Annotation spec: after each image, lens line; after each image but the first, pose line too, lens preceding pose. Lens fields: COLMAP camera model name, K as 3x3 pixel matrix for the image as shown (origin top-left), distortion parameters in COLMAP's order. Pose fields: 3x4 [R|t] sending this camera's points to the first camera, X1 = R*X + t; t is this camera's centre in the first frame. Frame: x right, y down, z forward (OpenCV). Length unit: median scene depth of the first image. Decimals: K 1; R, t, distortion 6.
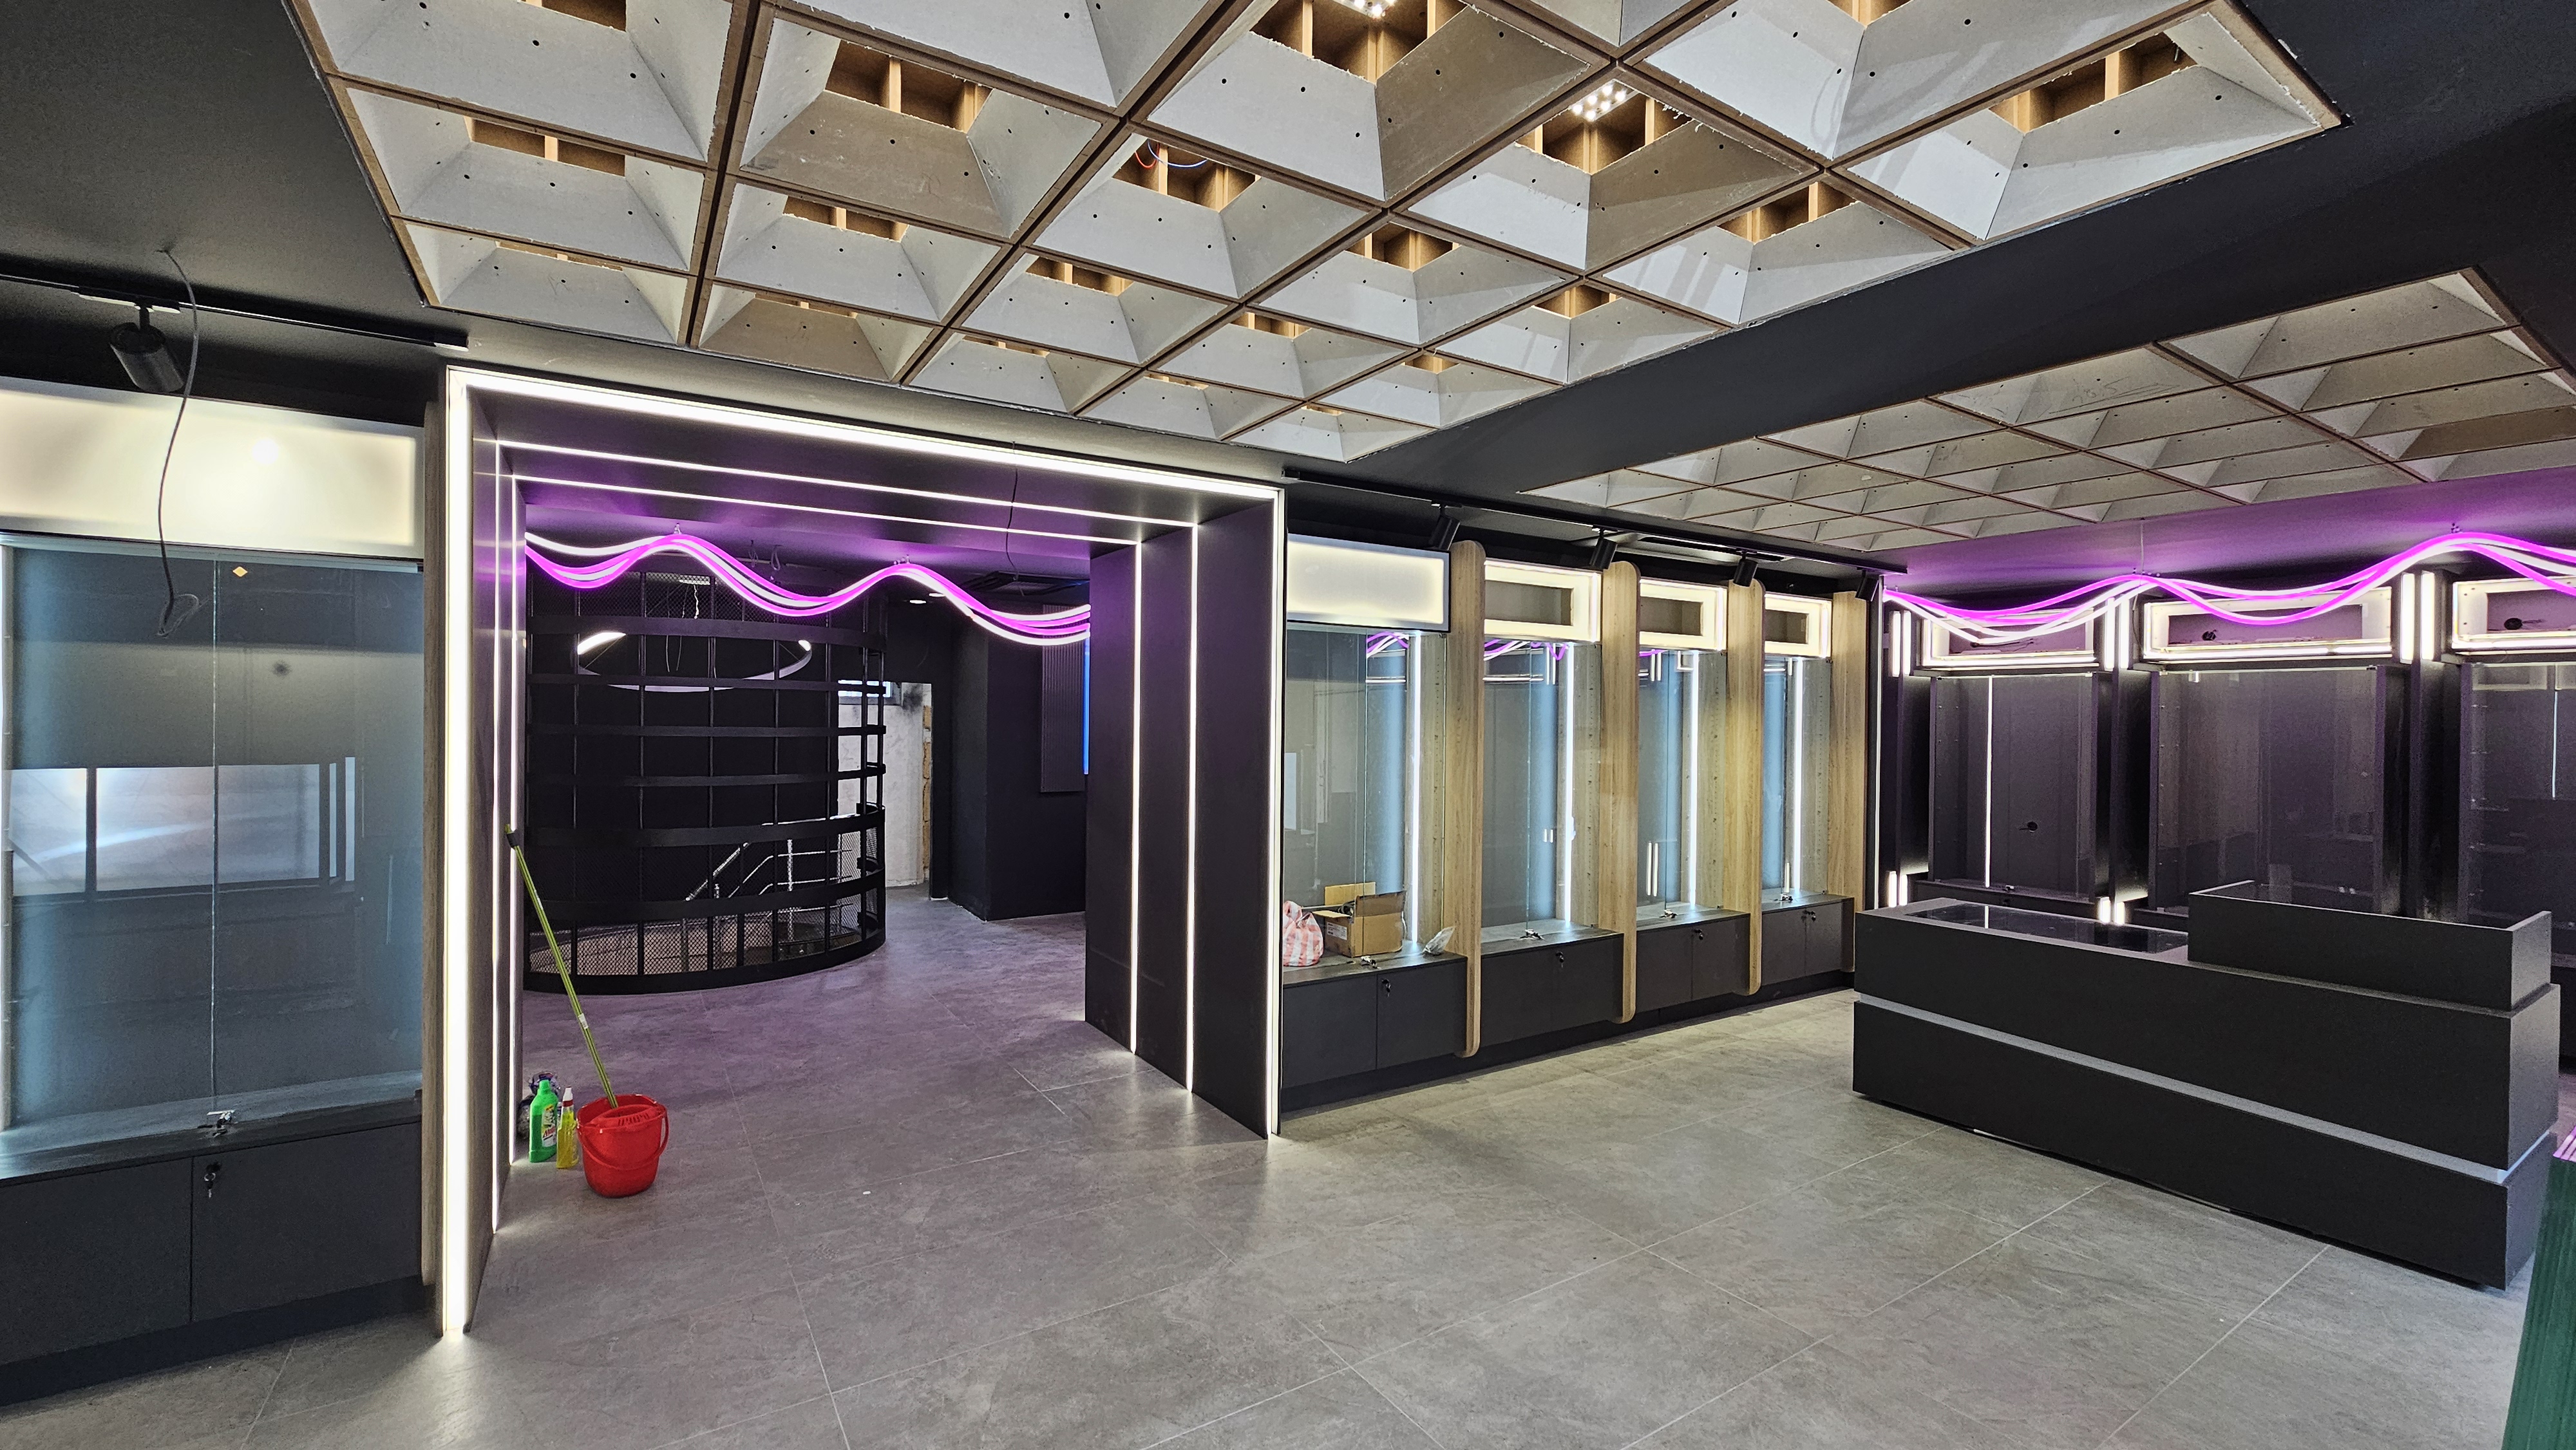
lens RADIAL K [[1058.2, 0, 1287.3], [0, 1058.2, 716.8], [0, 0, 1]] dist [0.009201, -0.000268]
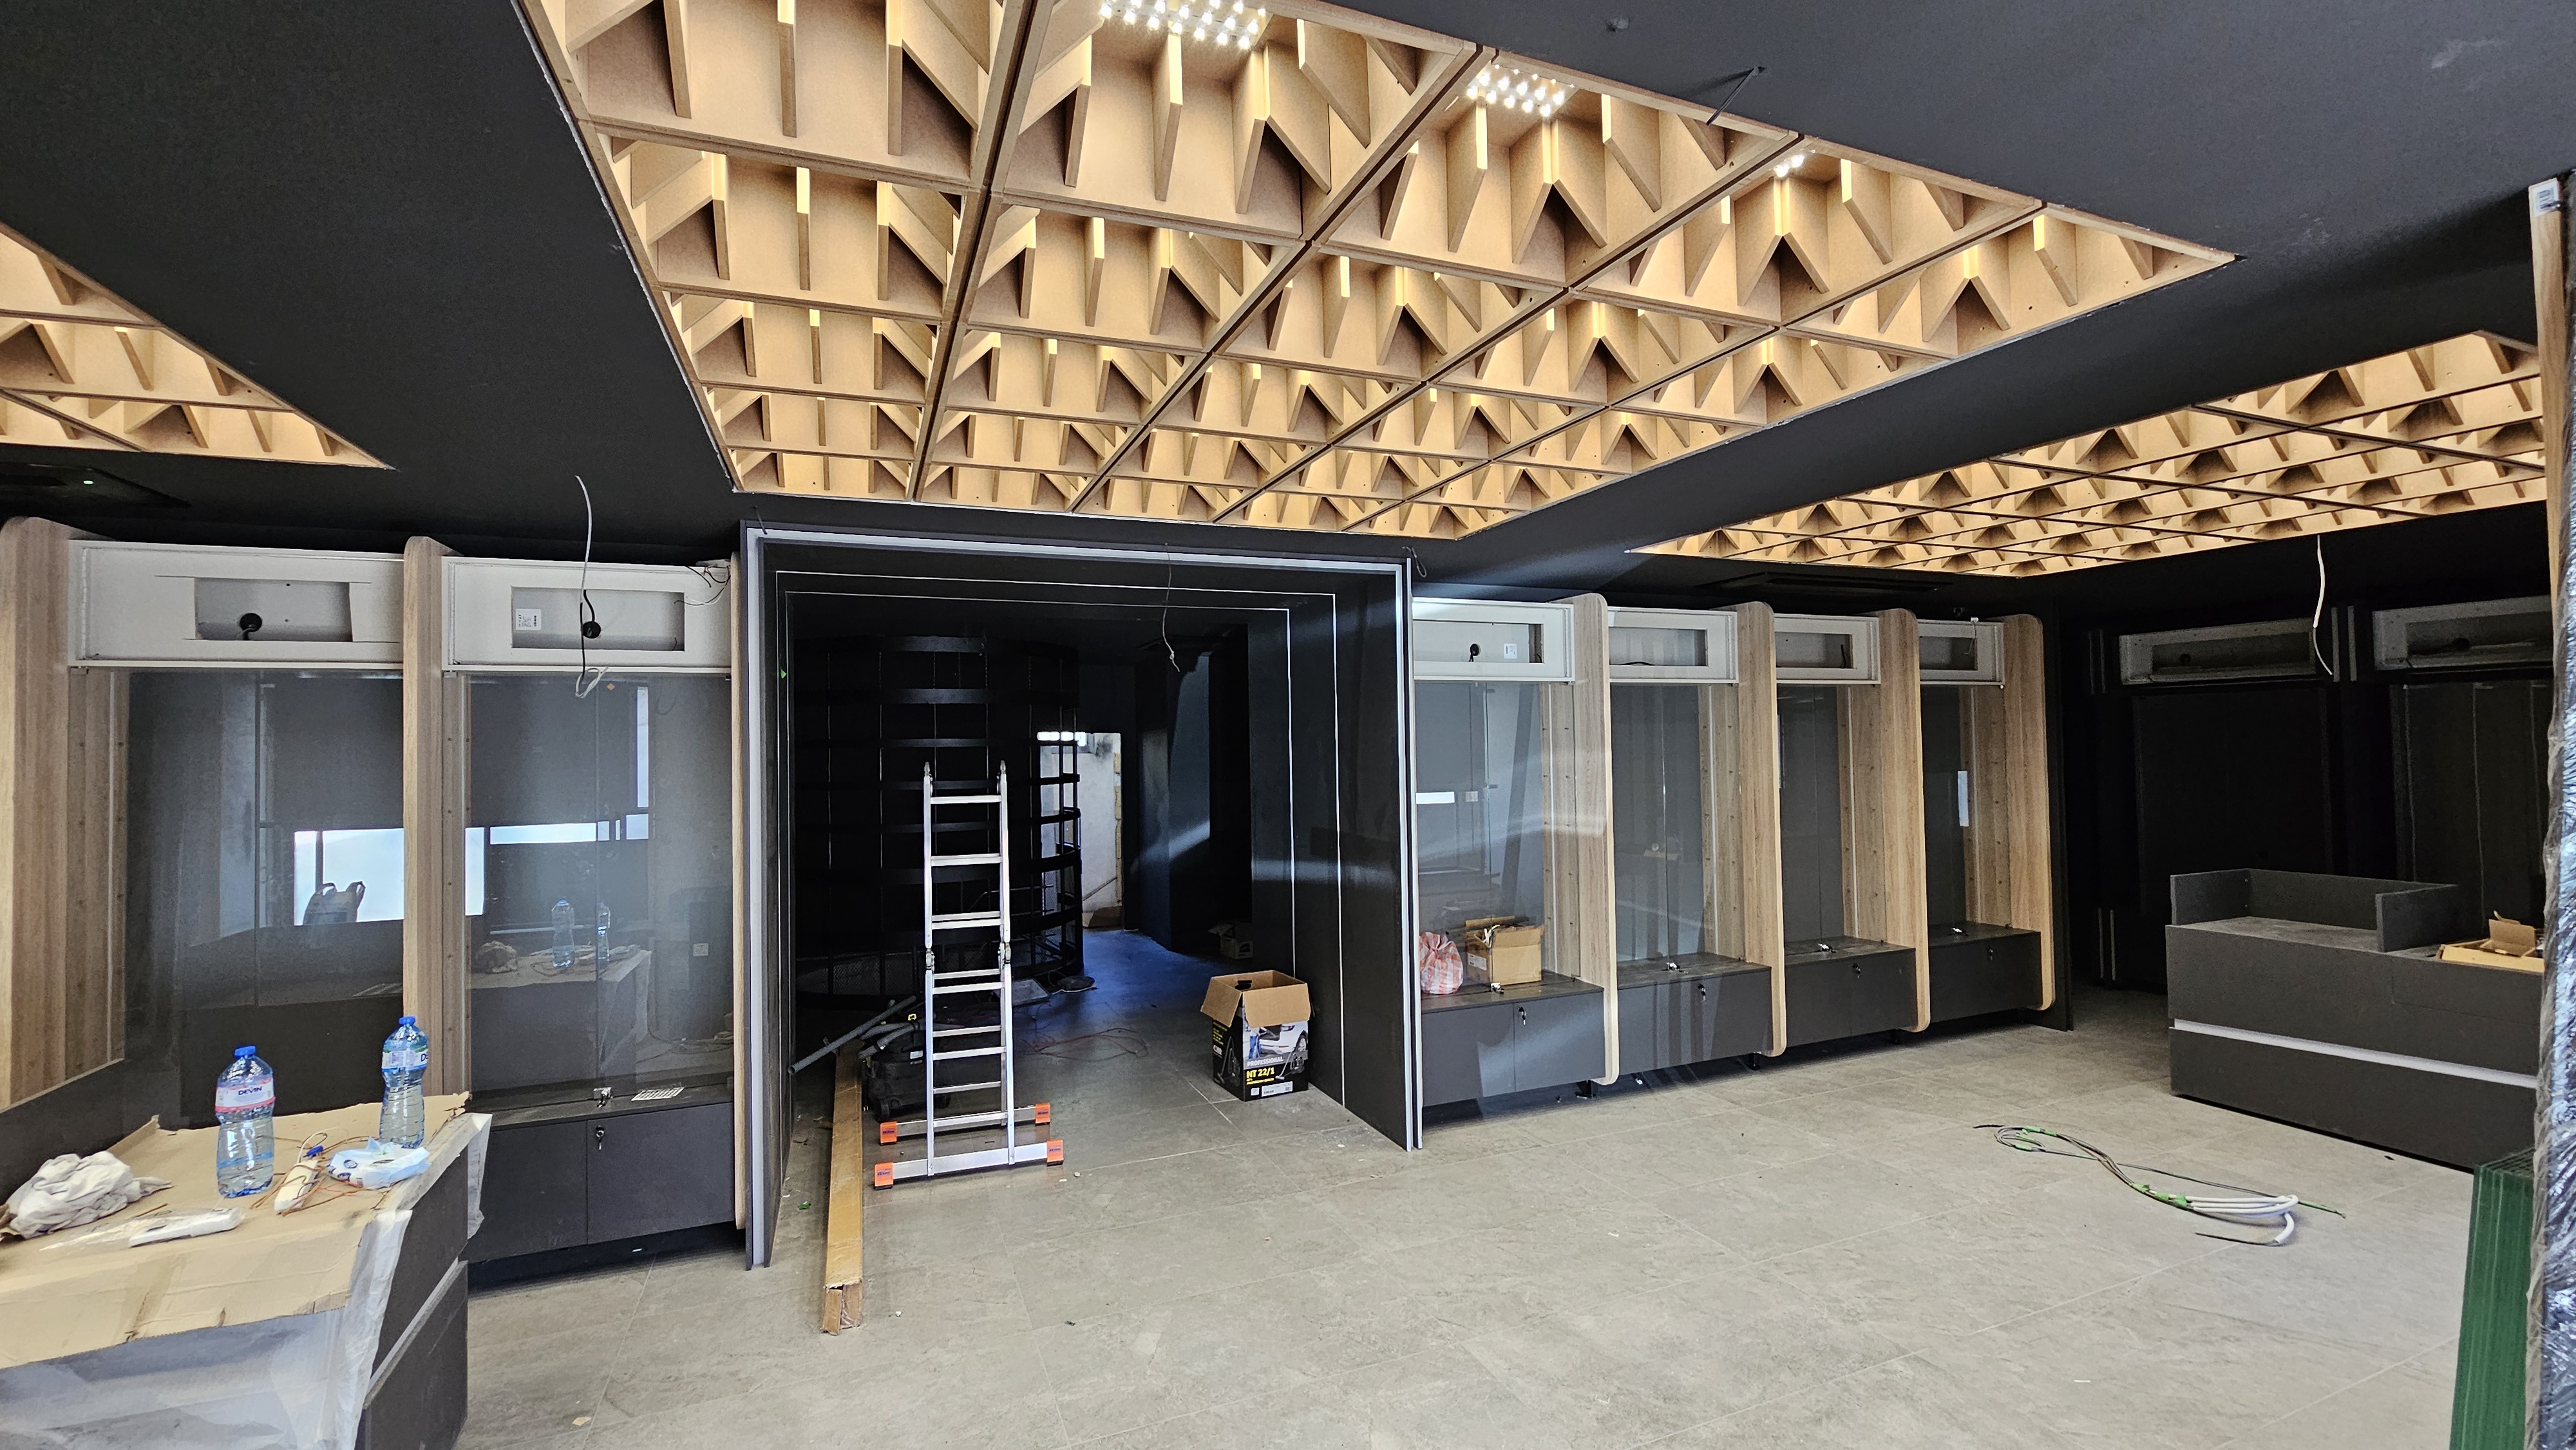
lens RADIAL K [[1058.2, 0, 1287.0], [0, 1058.2, 722.8], [0, 0, 1]] dist [0.009201, -0.000268]
pose [[0.983858, -0.031878, -0.176088, 0.058308], [0.027734, 0.999278, -0.025949, -0.018442], [0.176788, 0.020647, 0.984032, -0.102156]]
